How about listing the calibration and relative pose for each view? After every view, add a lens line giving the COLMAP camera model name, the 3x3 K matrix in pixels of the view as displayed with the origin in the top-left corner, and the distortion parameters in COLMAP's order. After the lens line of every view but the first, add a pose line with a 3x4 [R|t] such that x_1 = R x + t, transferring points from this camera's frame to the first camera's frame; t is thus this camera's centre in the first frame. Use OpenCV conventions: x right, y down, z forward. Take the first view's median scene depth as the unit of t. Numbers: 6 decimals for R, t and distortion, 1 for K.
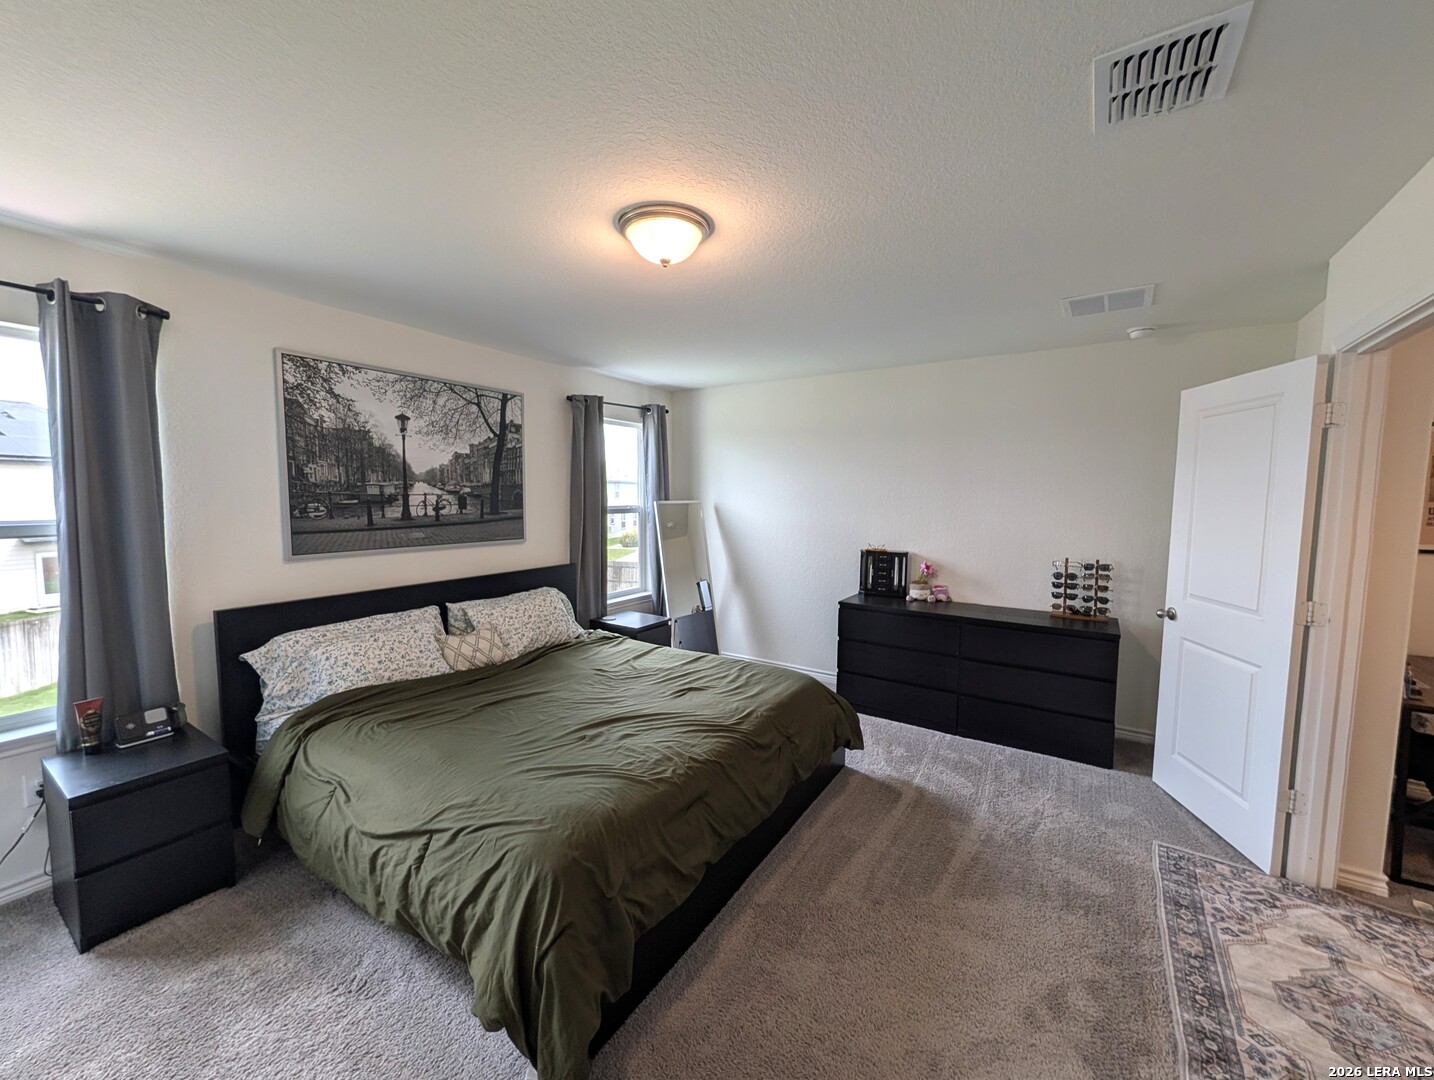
lens RADIAL K [[552.5, 0, 714.5], [0, 552.5, 537.1], [0, 0, 1]] dist [-0.000454, -0.000240]
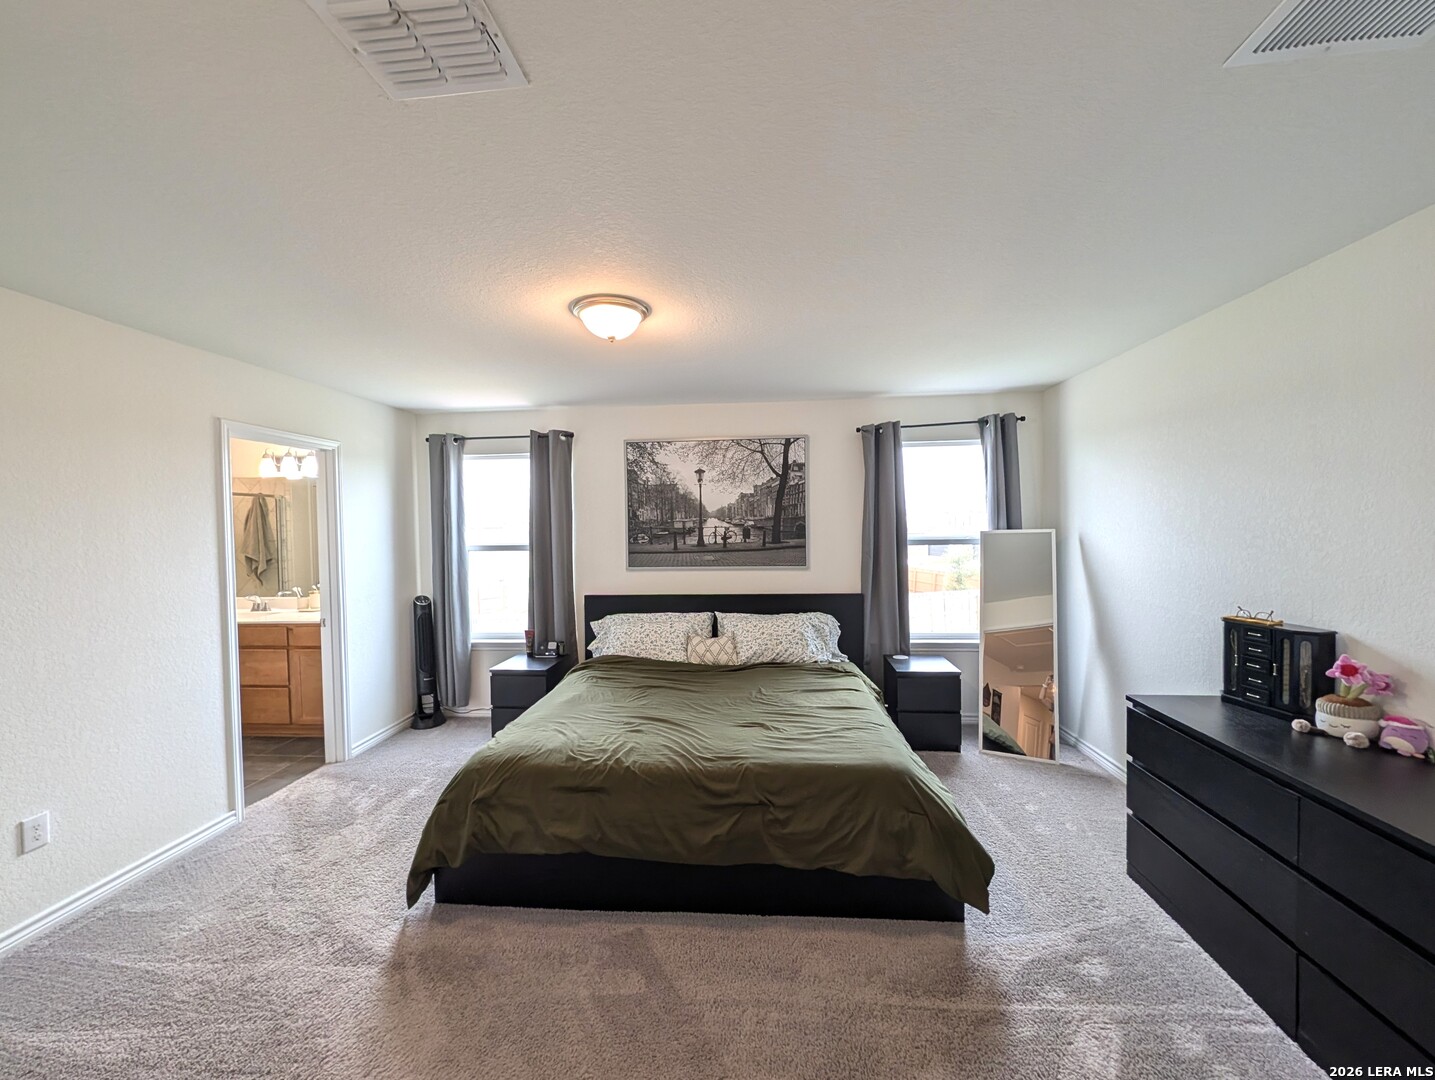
lens RADIAL K [[552.8, 0, 715.0], [0, 552.8, 537.1], [0, 0, 1]] dist [-0.000454, -0.000240]
pose [[0.495904, 0.004405, -0.868366, 0.623420], [-0.049212, 0.998523, -0.023039, -0.023437], [0.866982, 0.054159, 0.495389, 0.351630]]
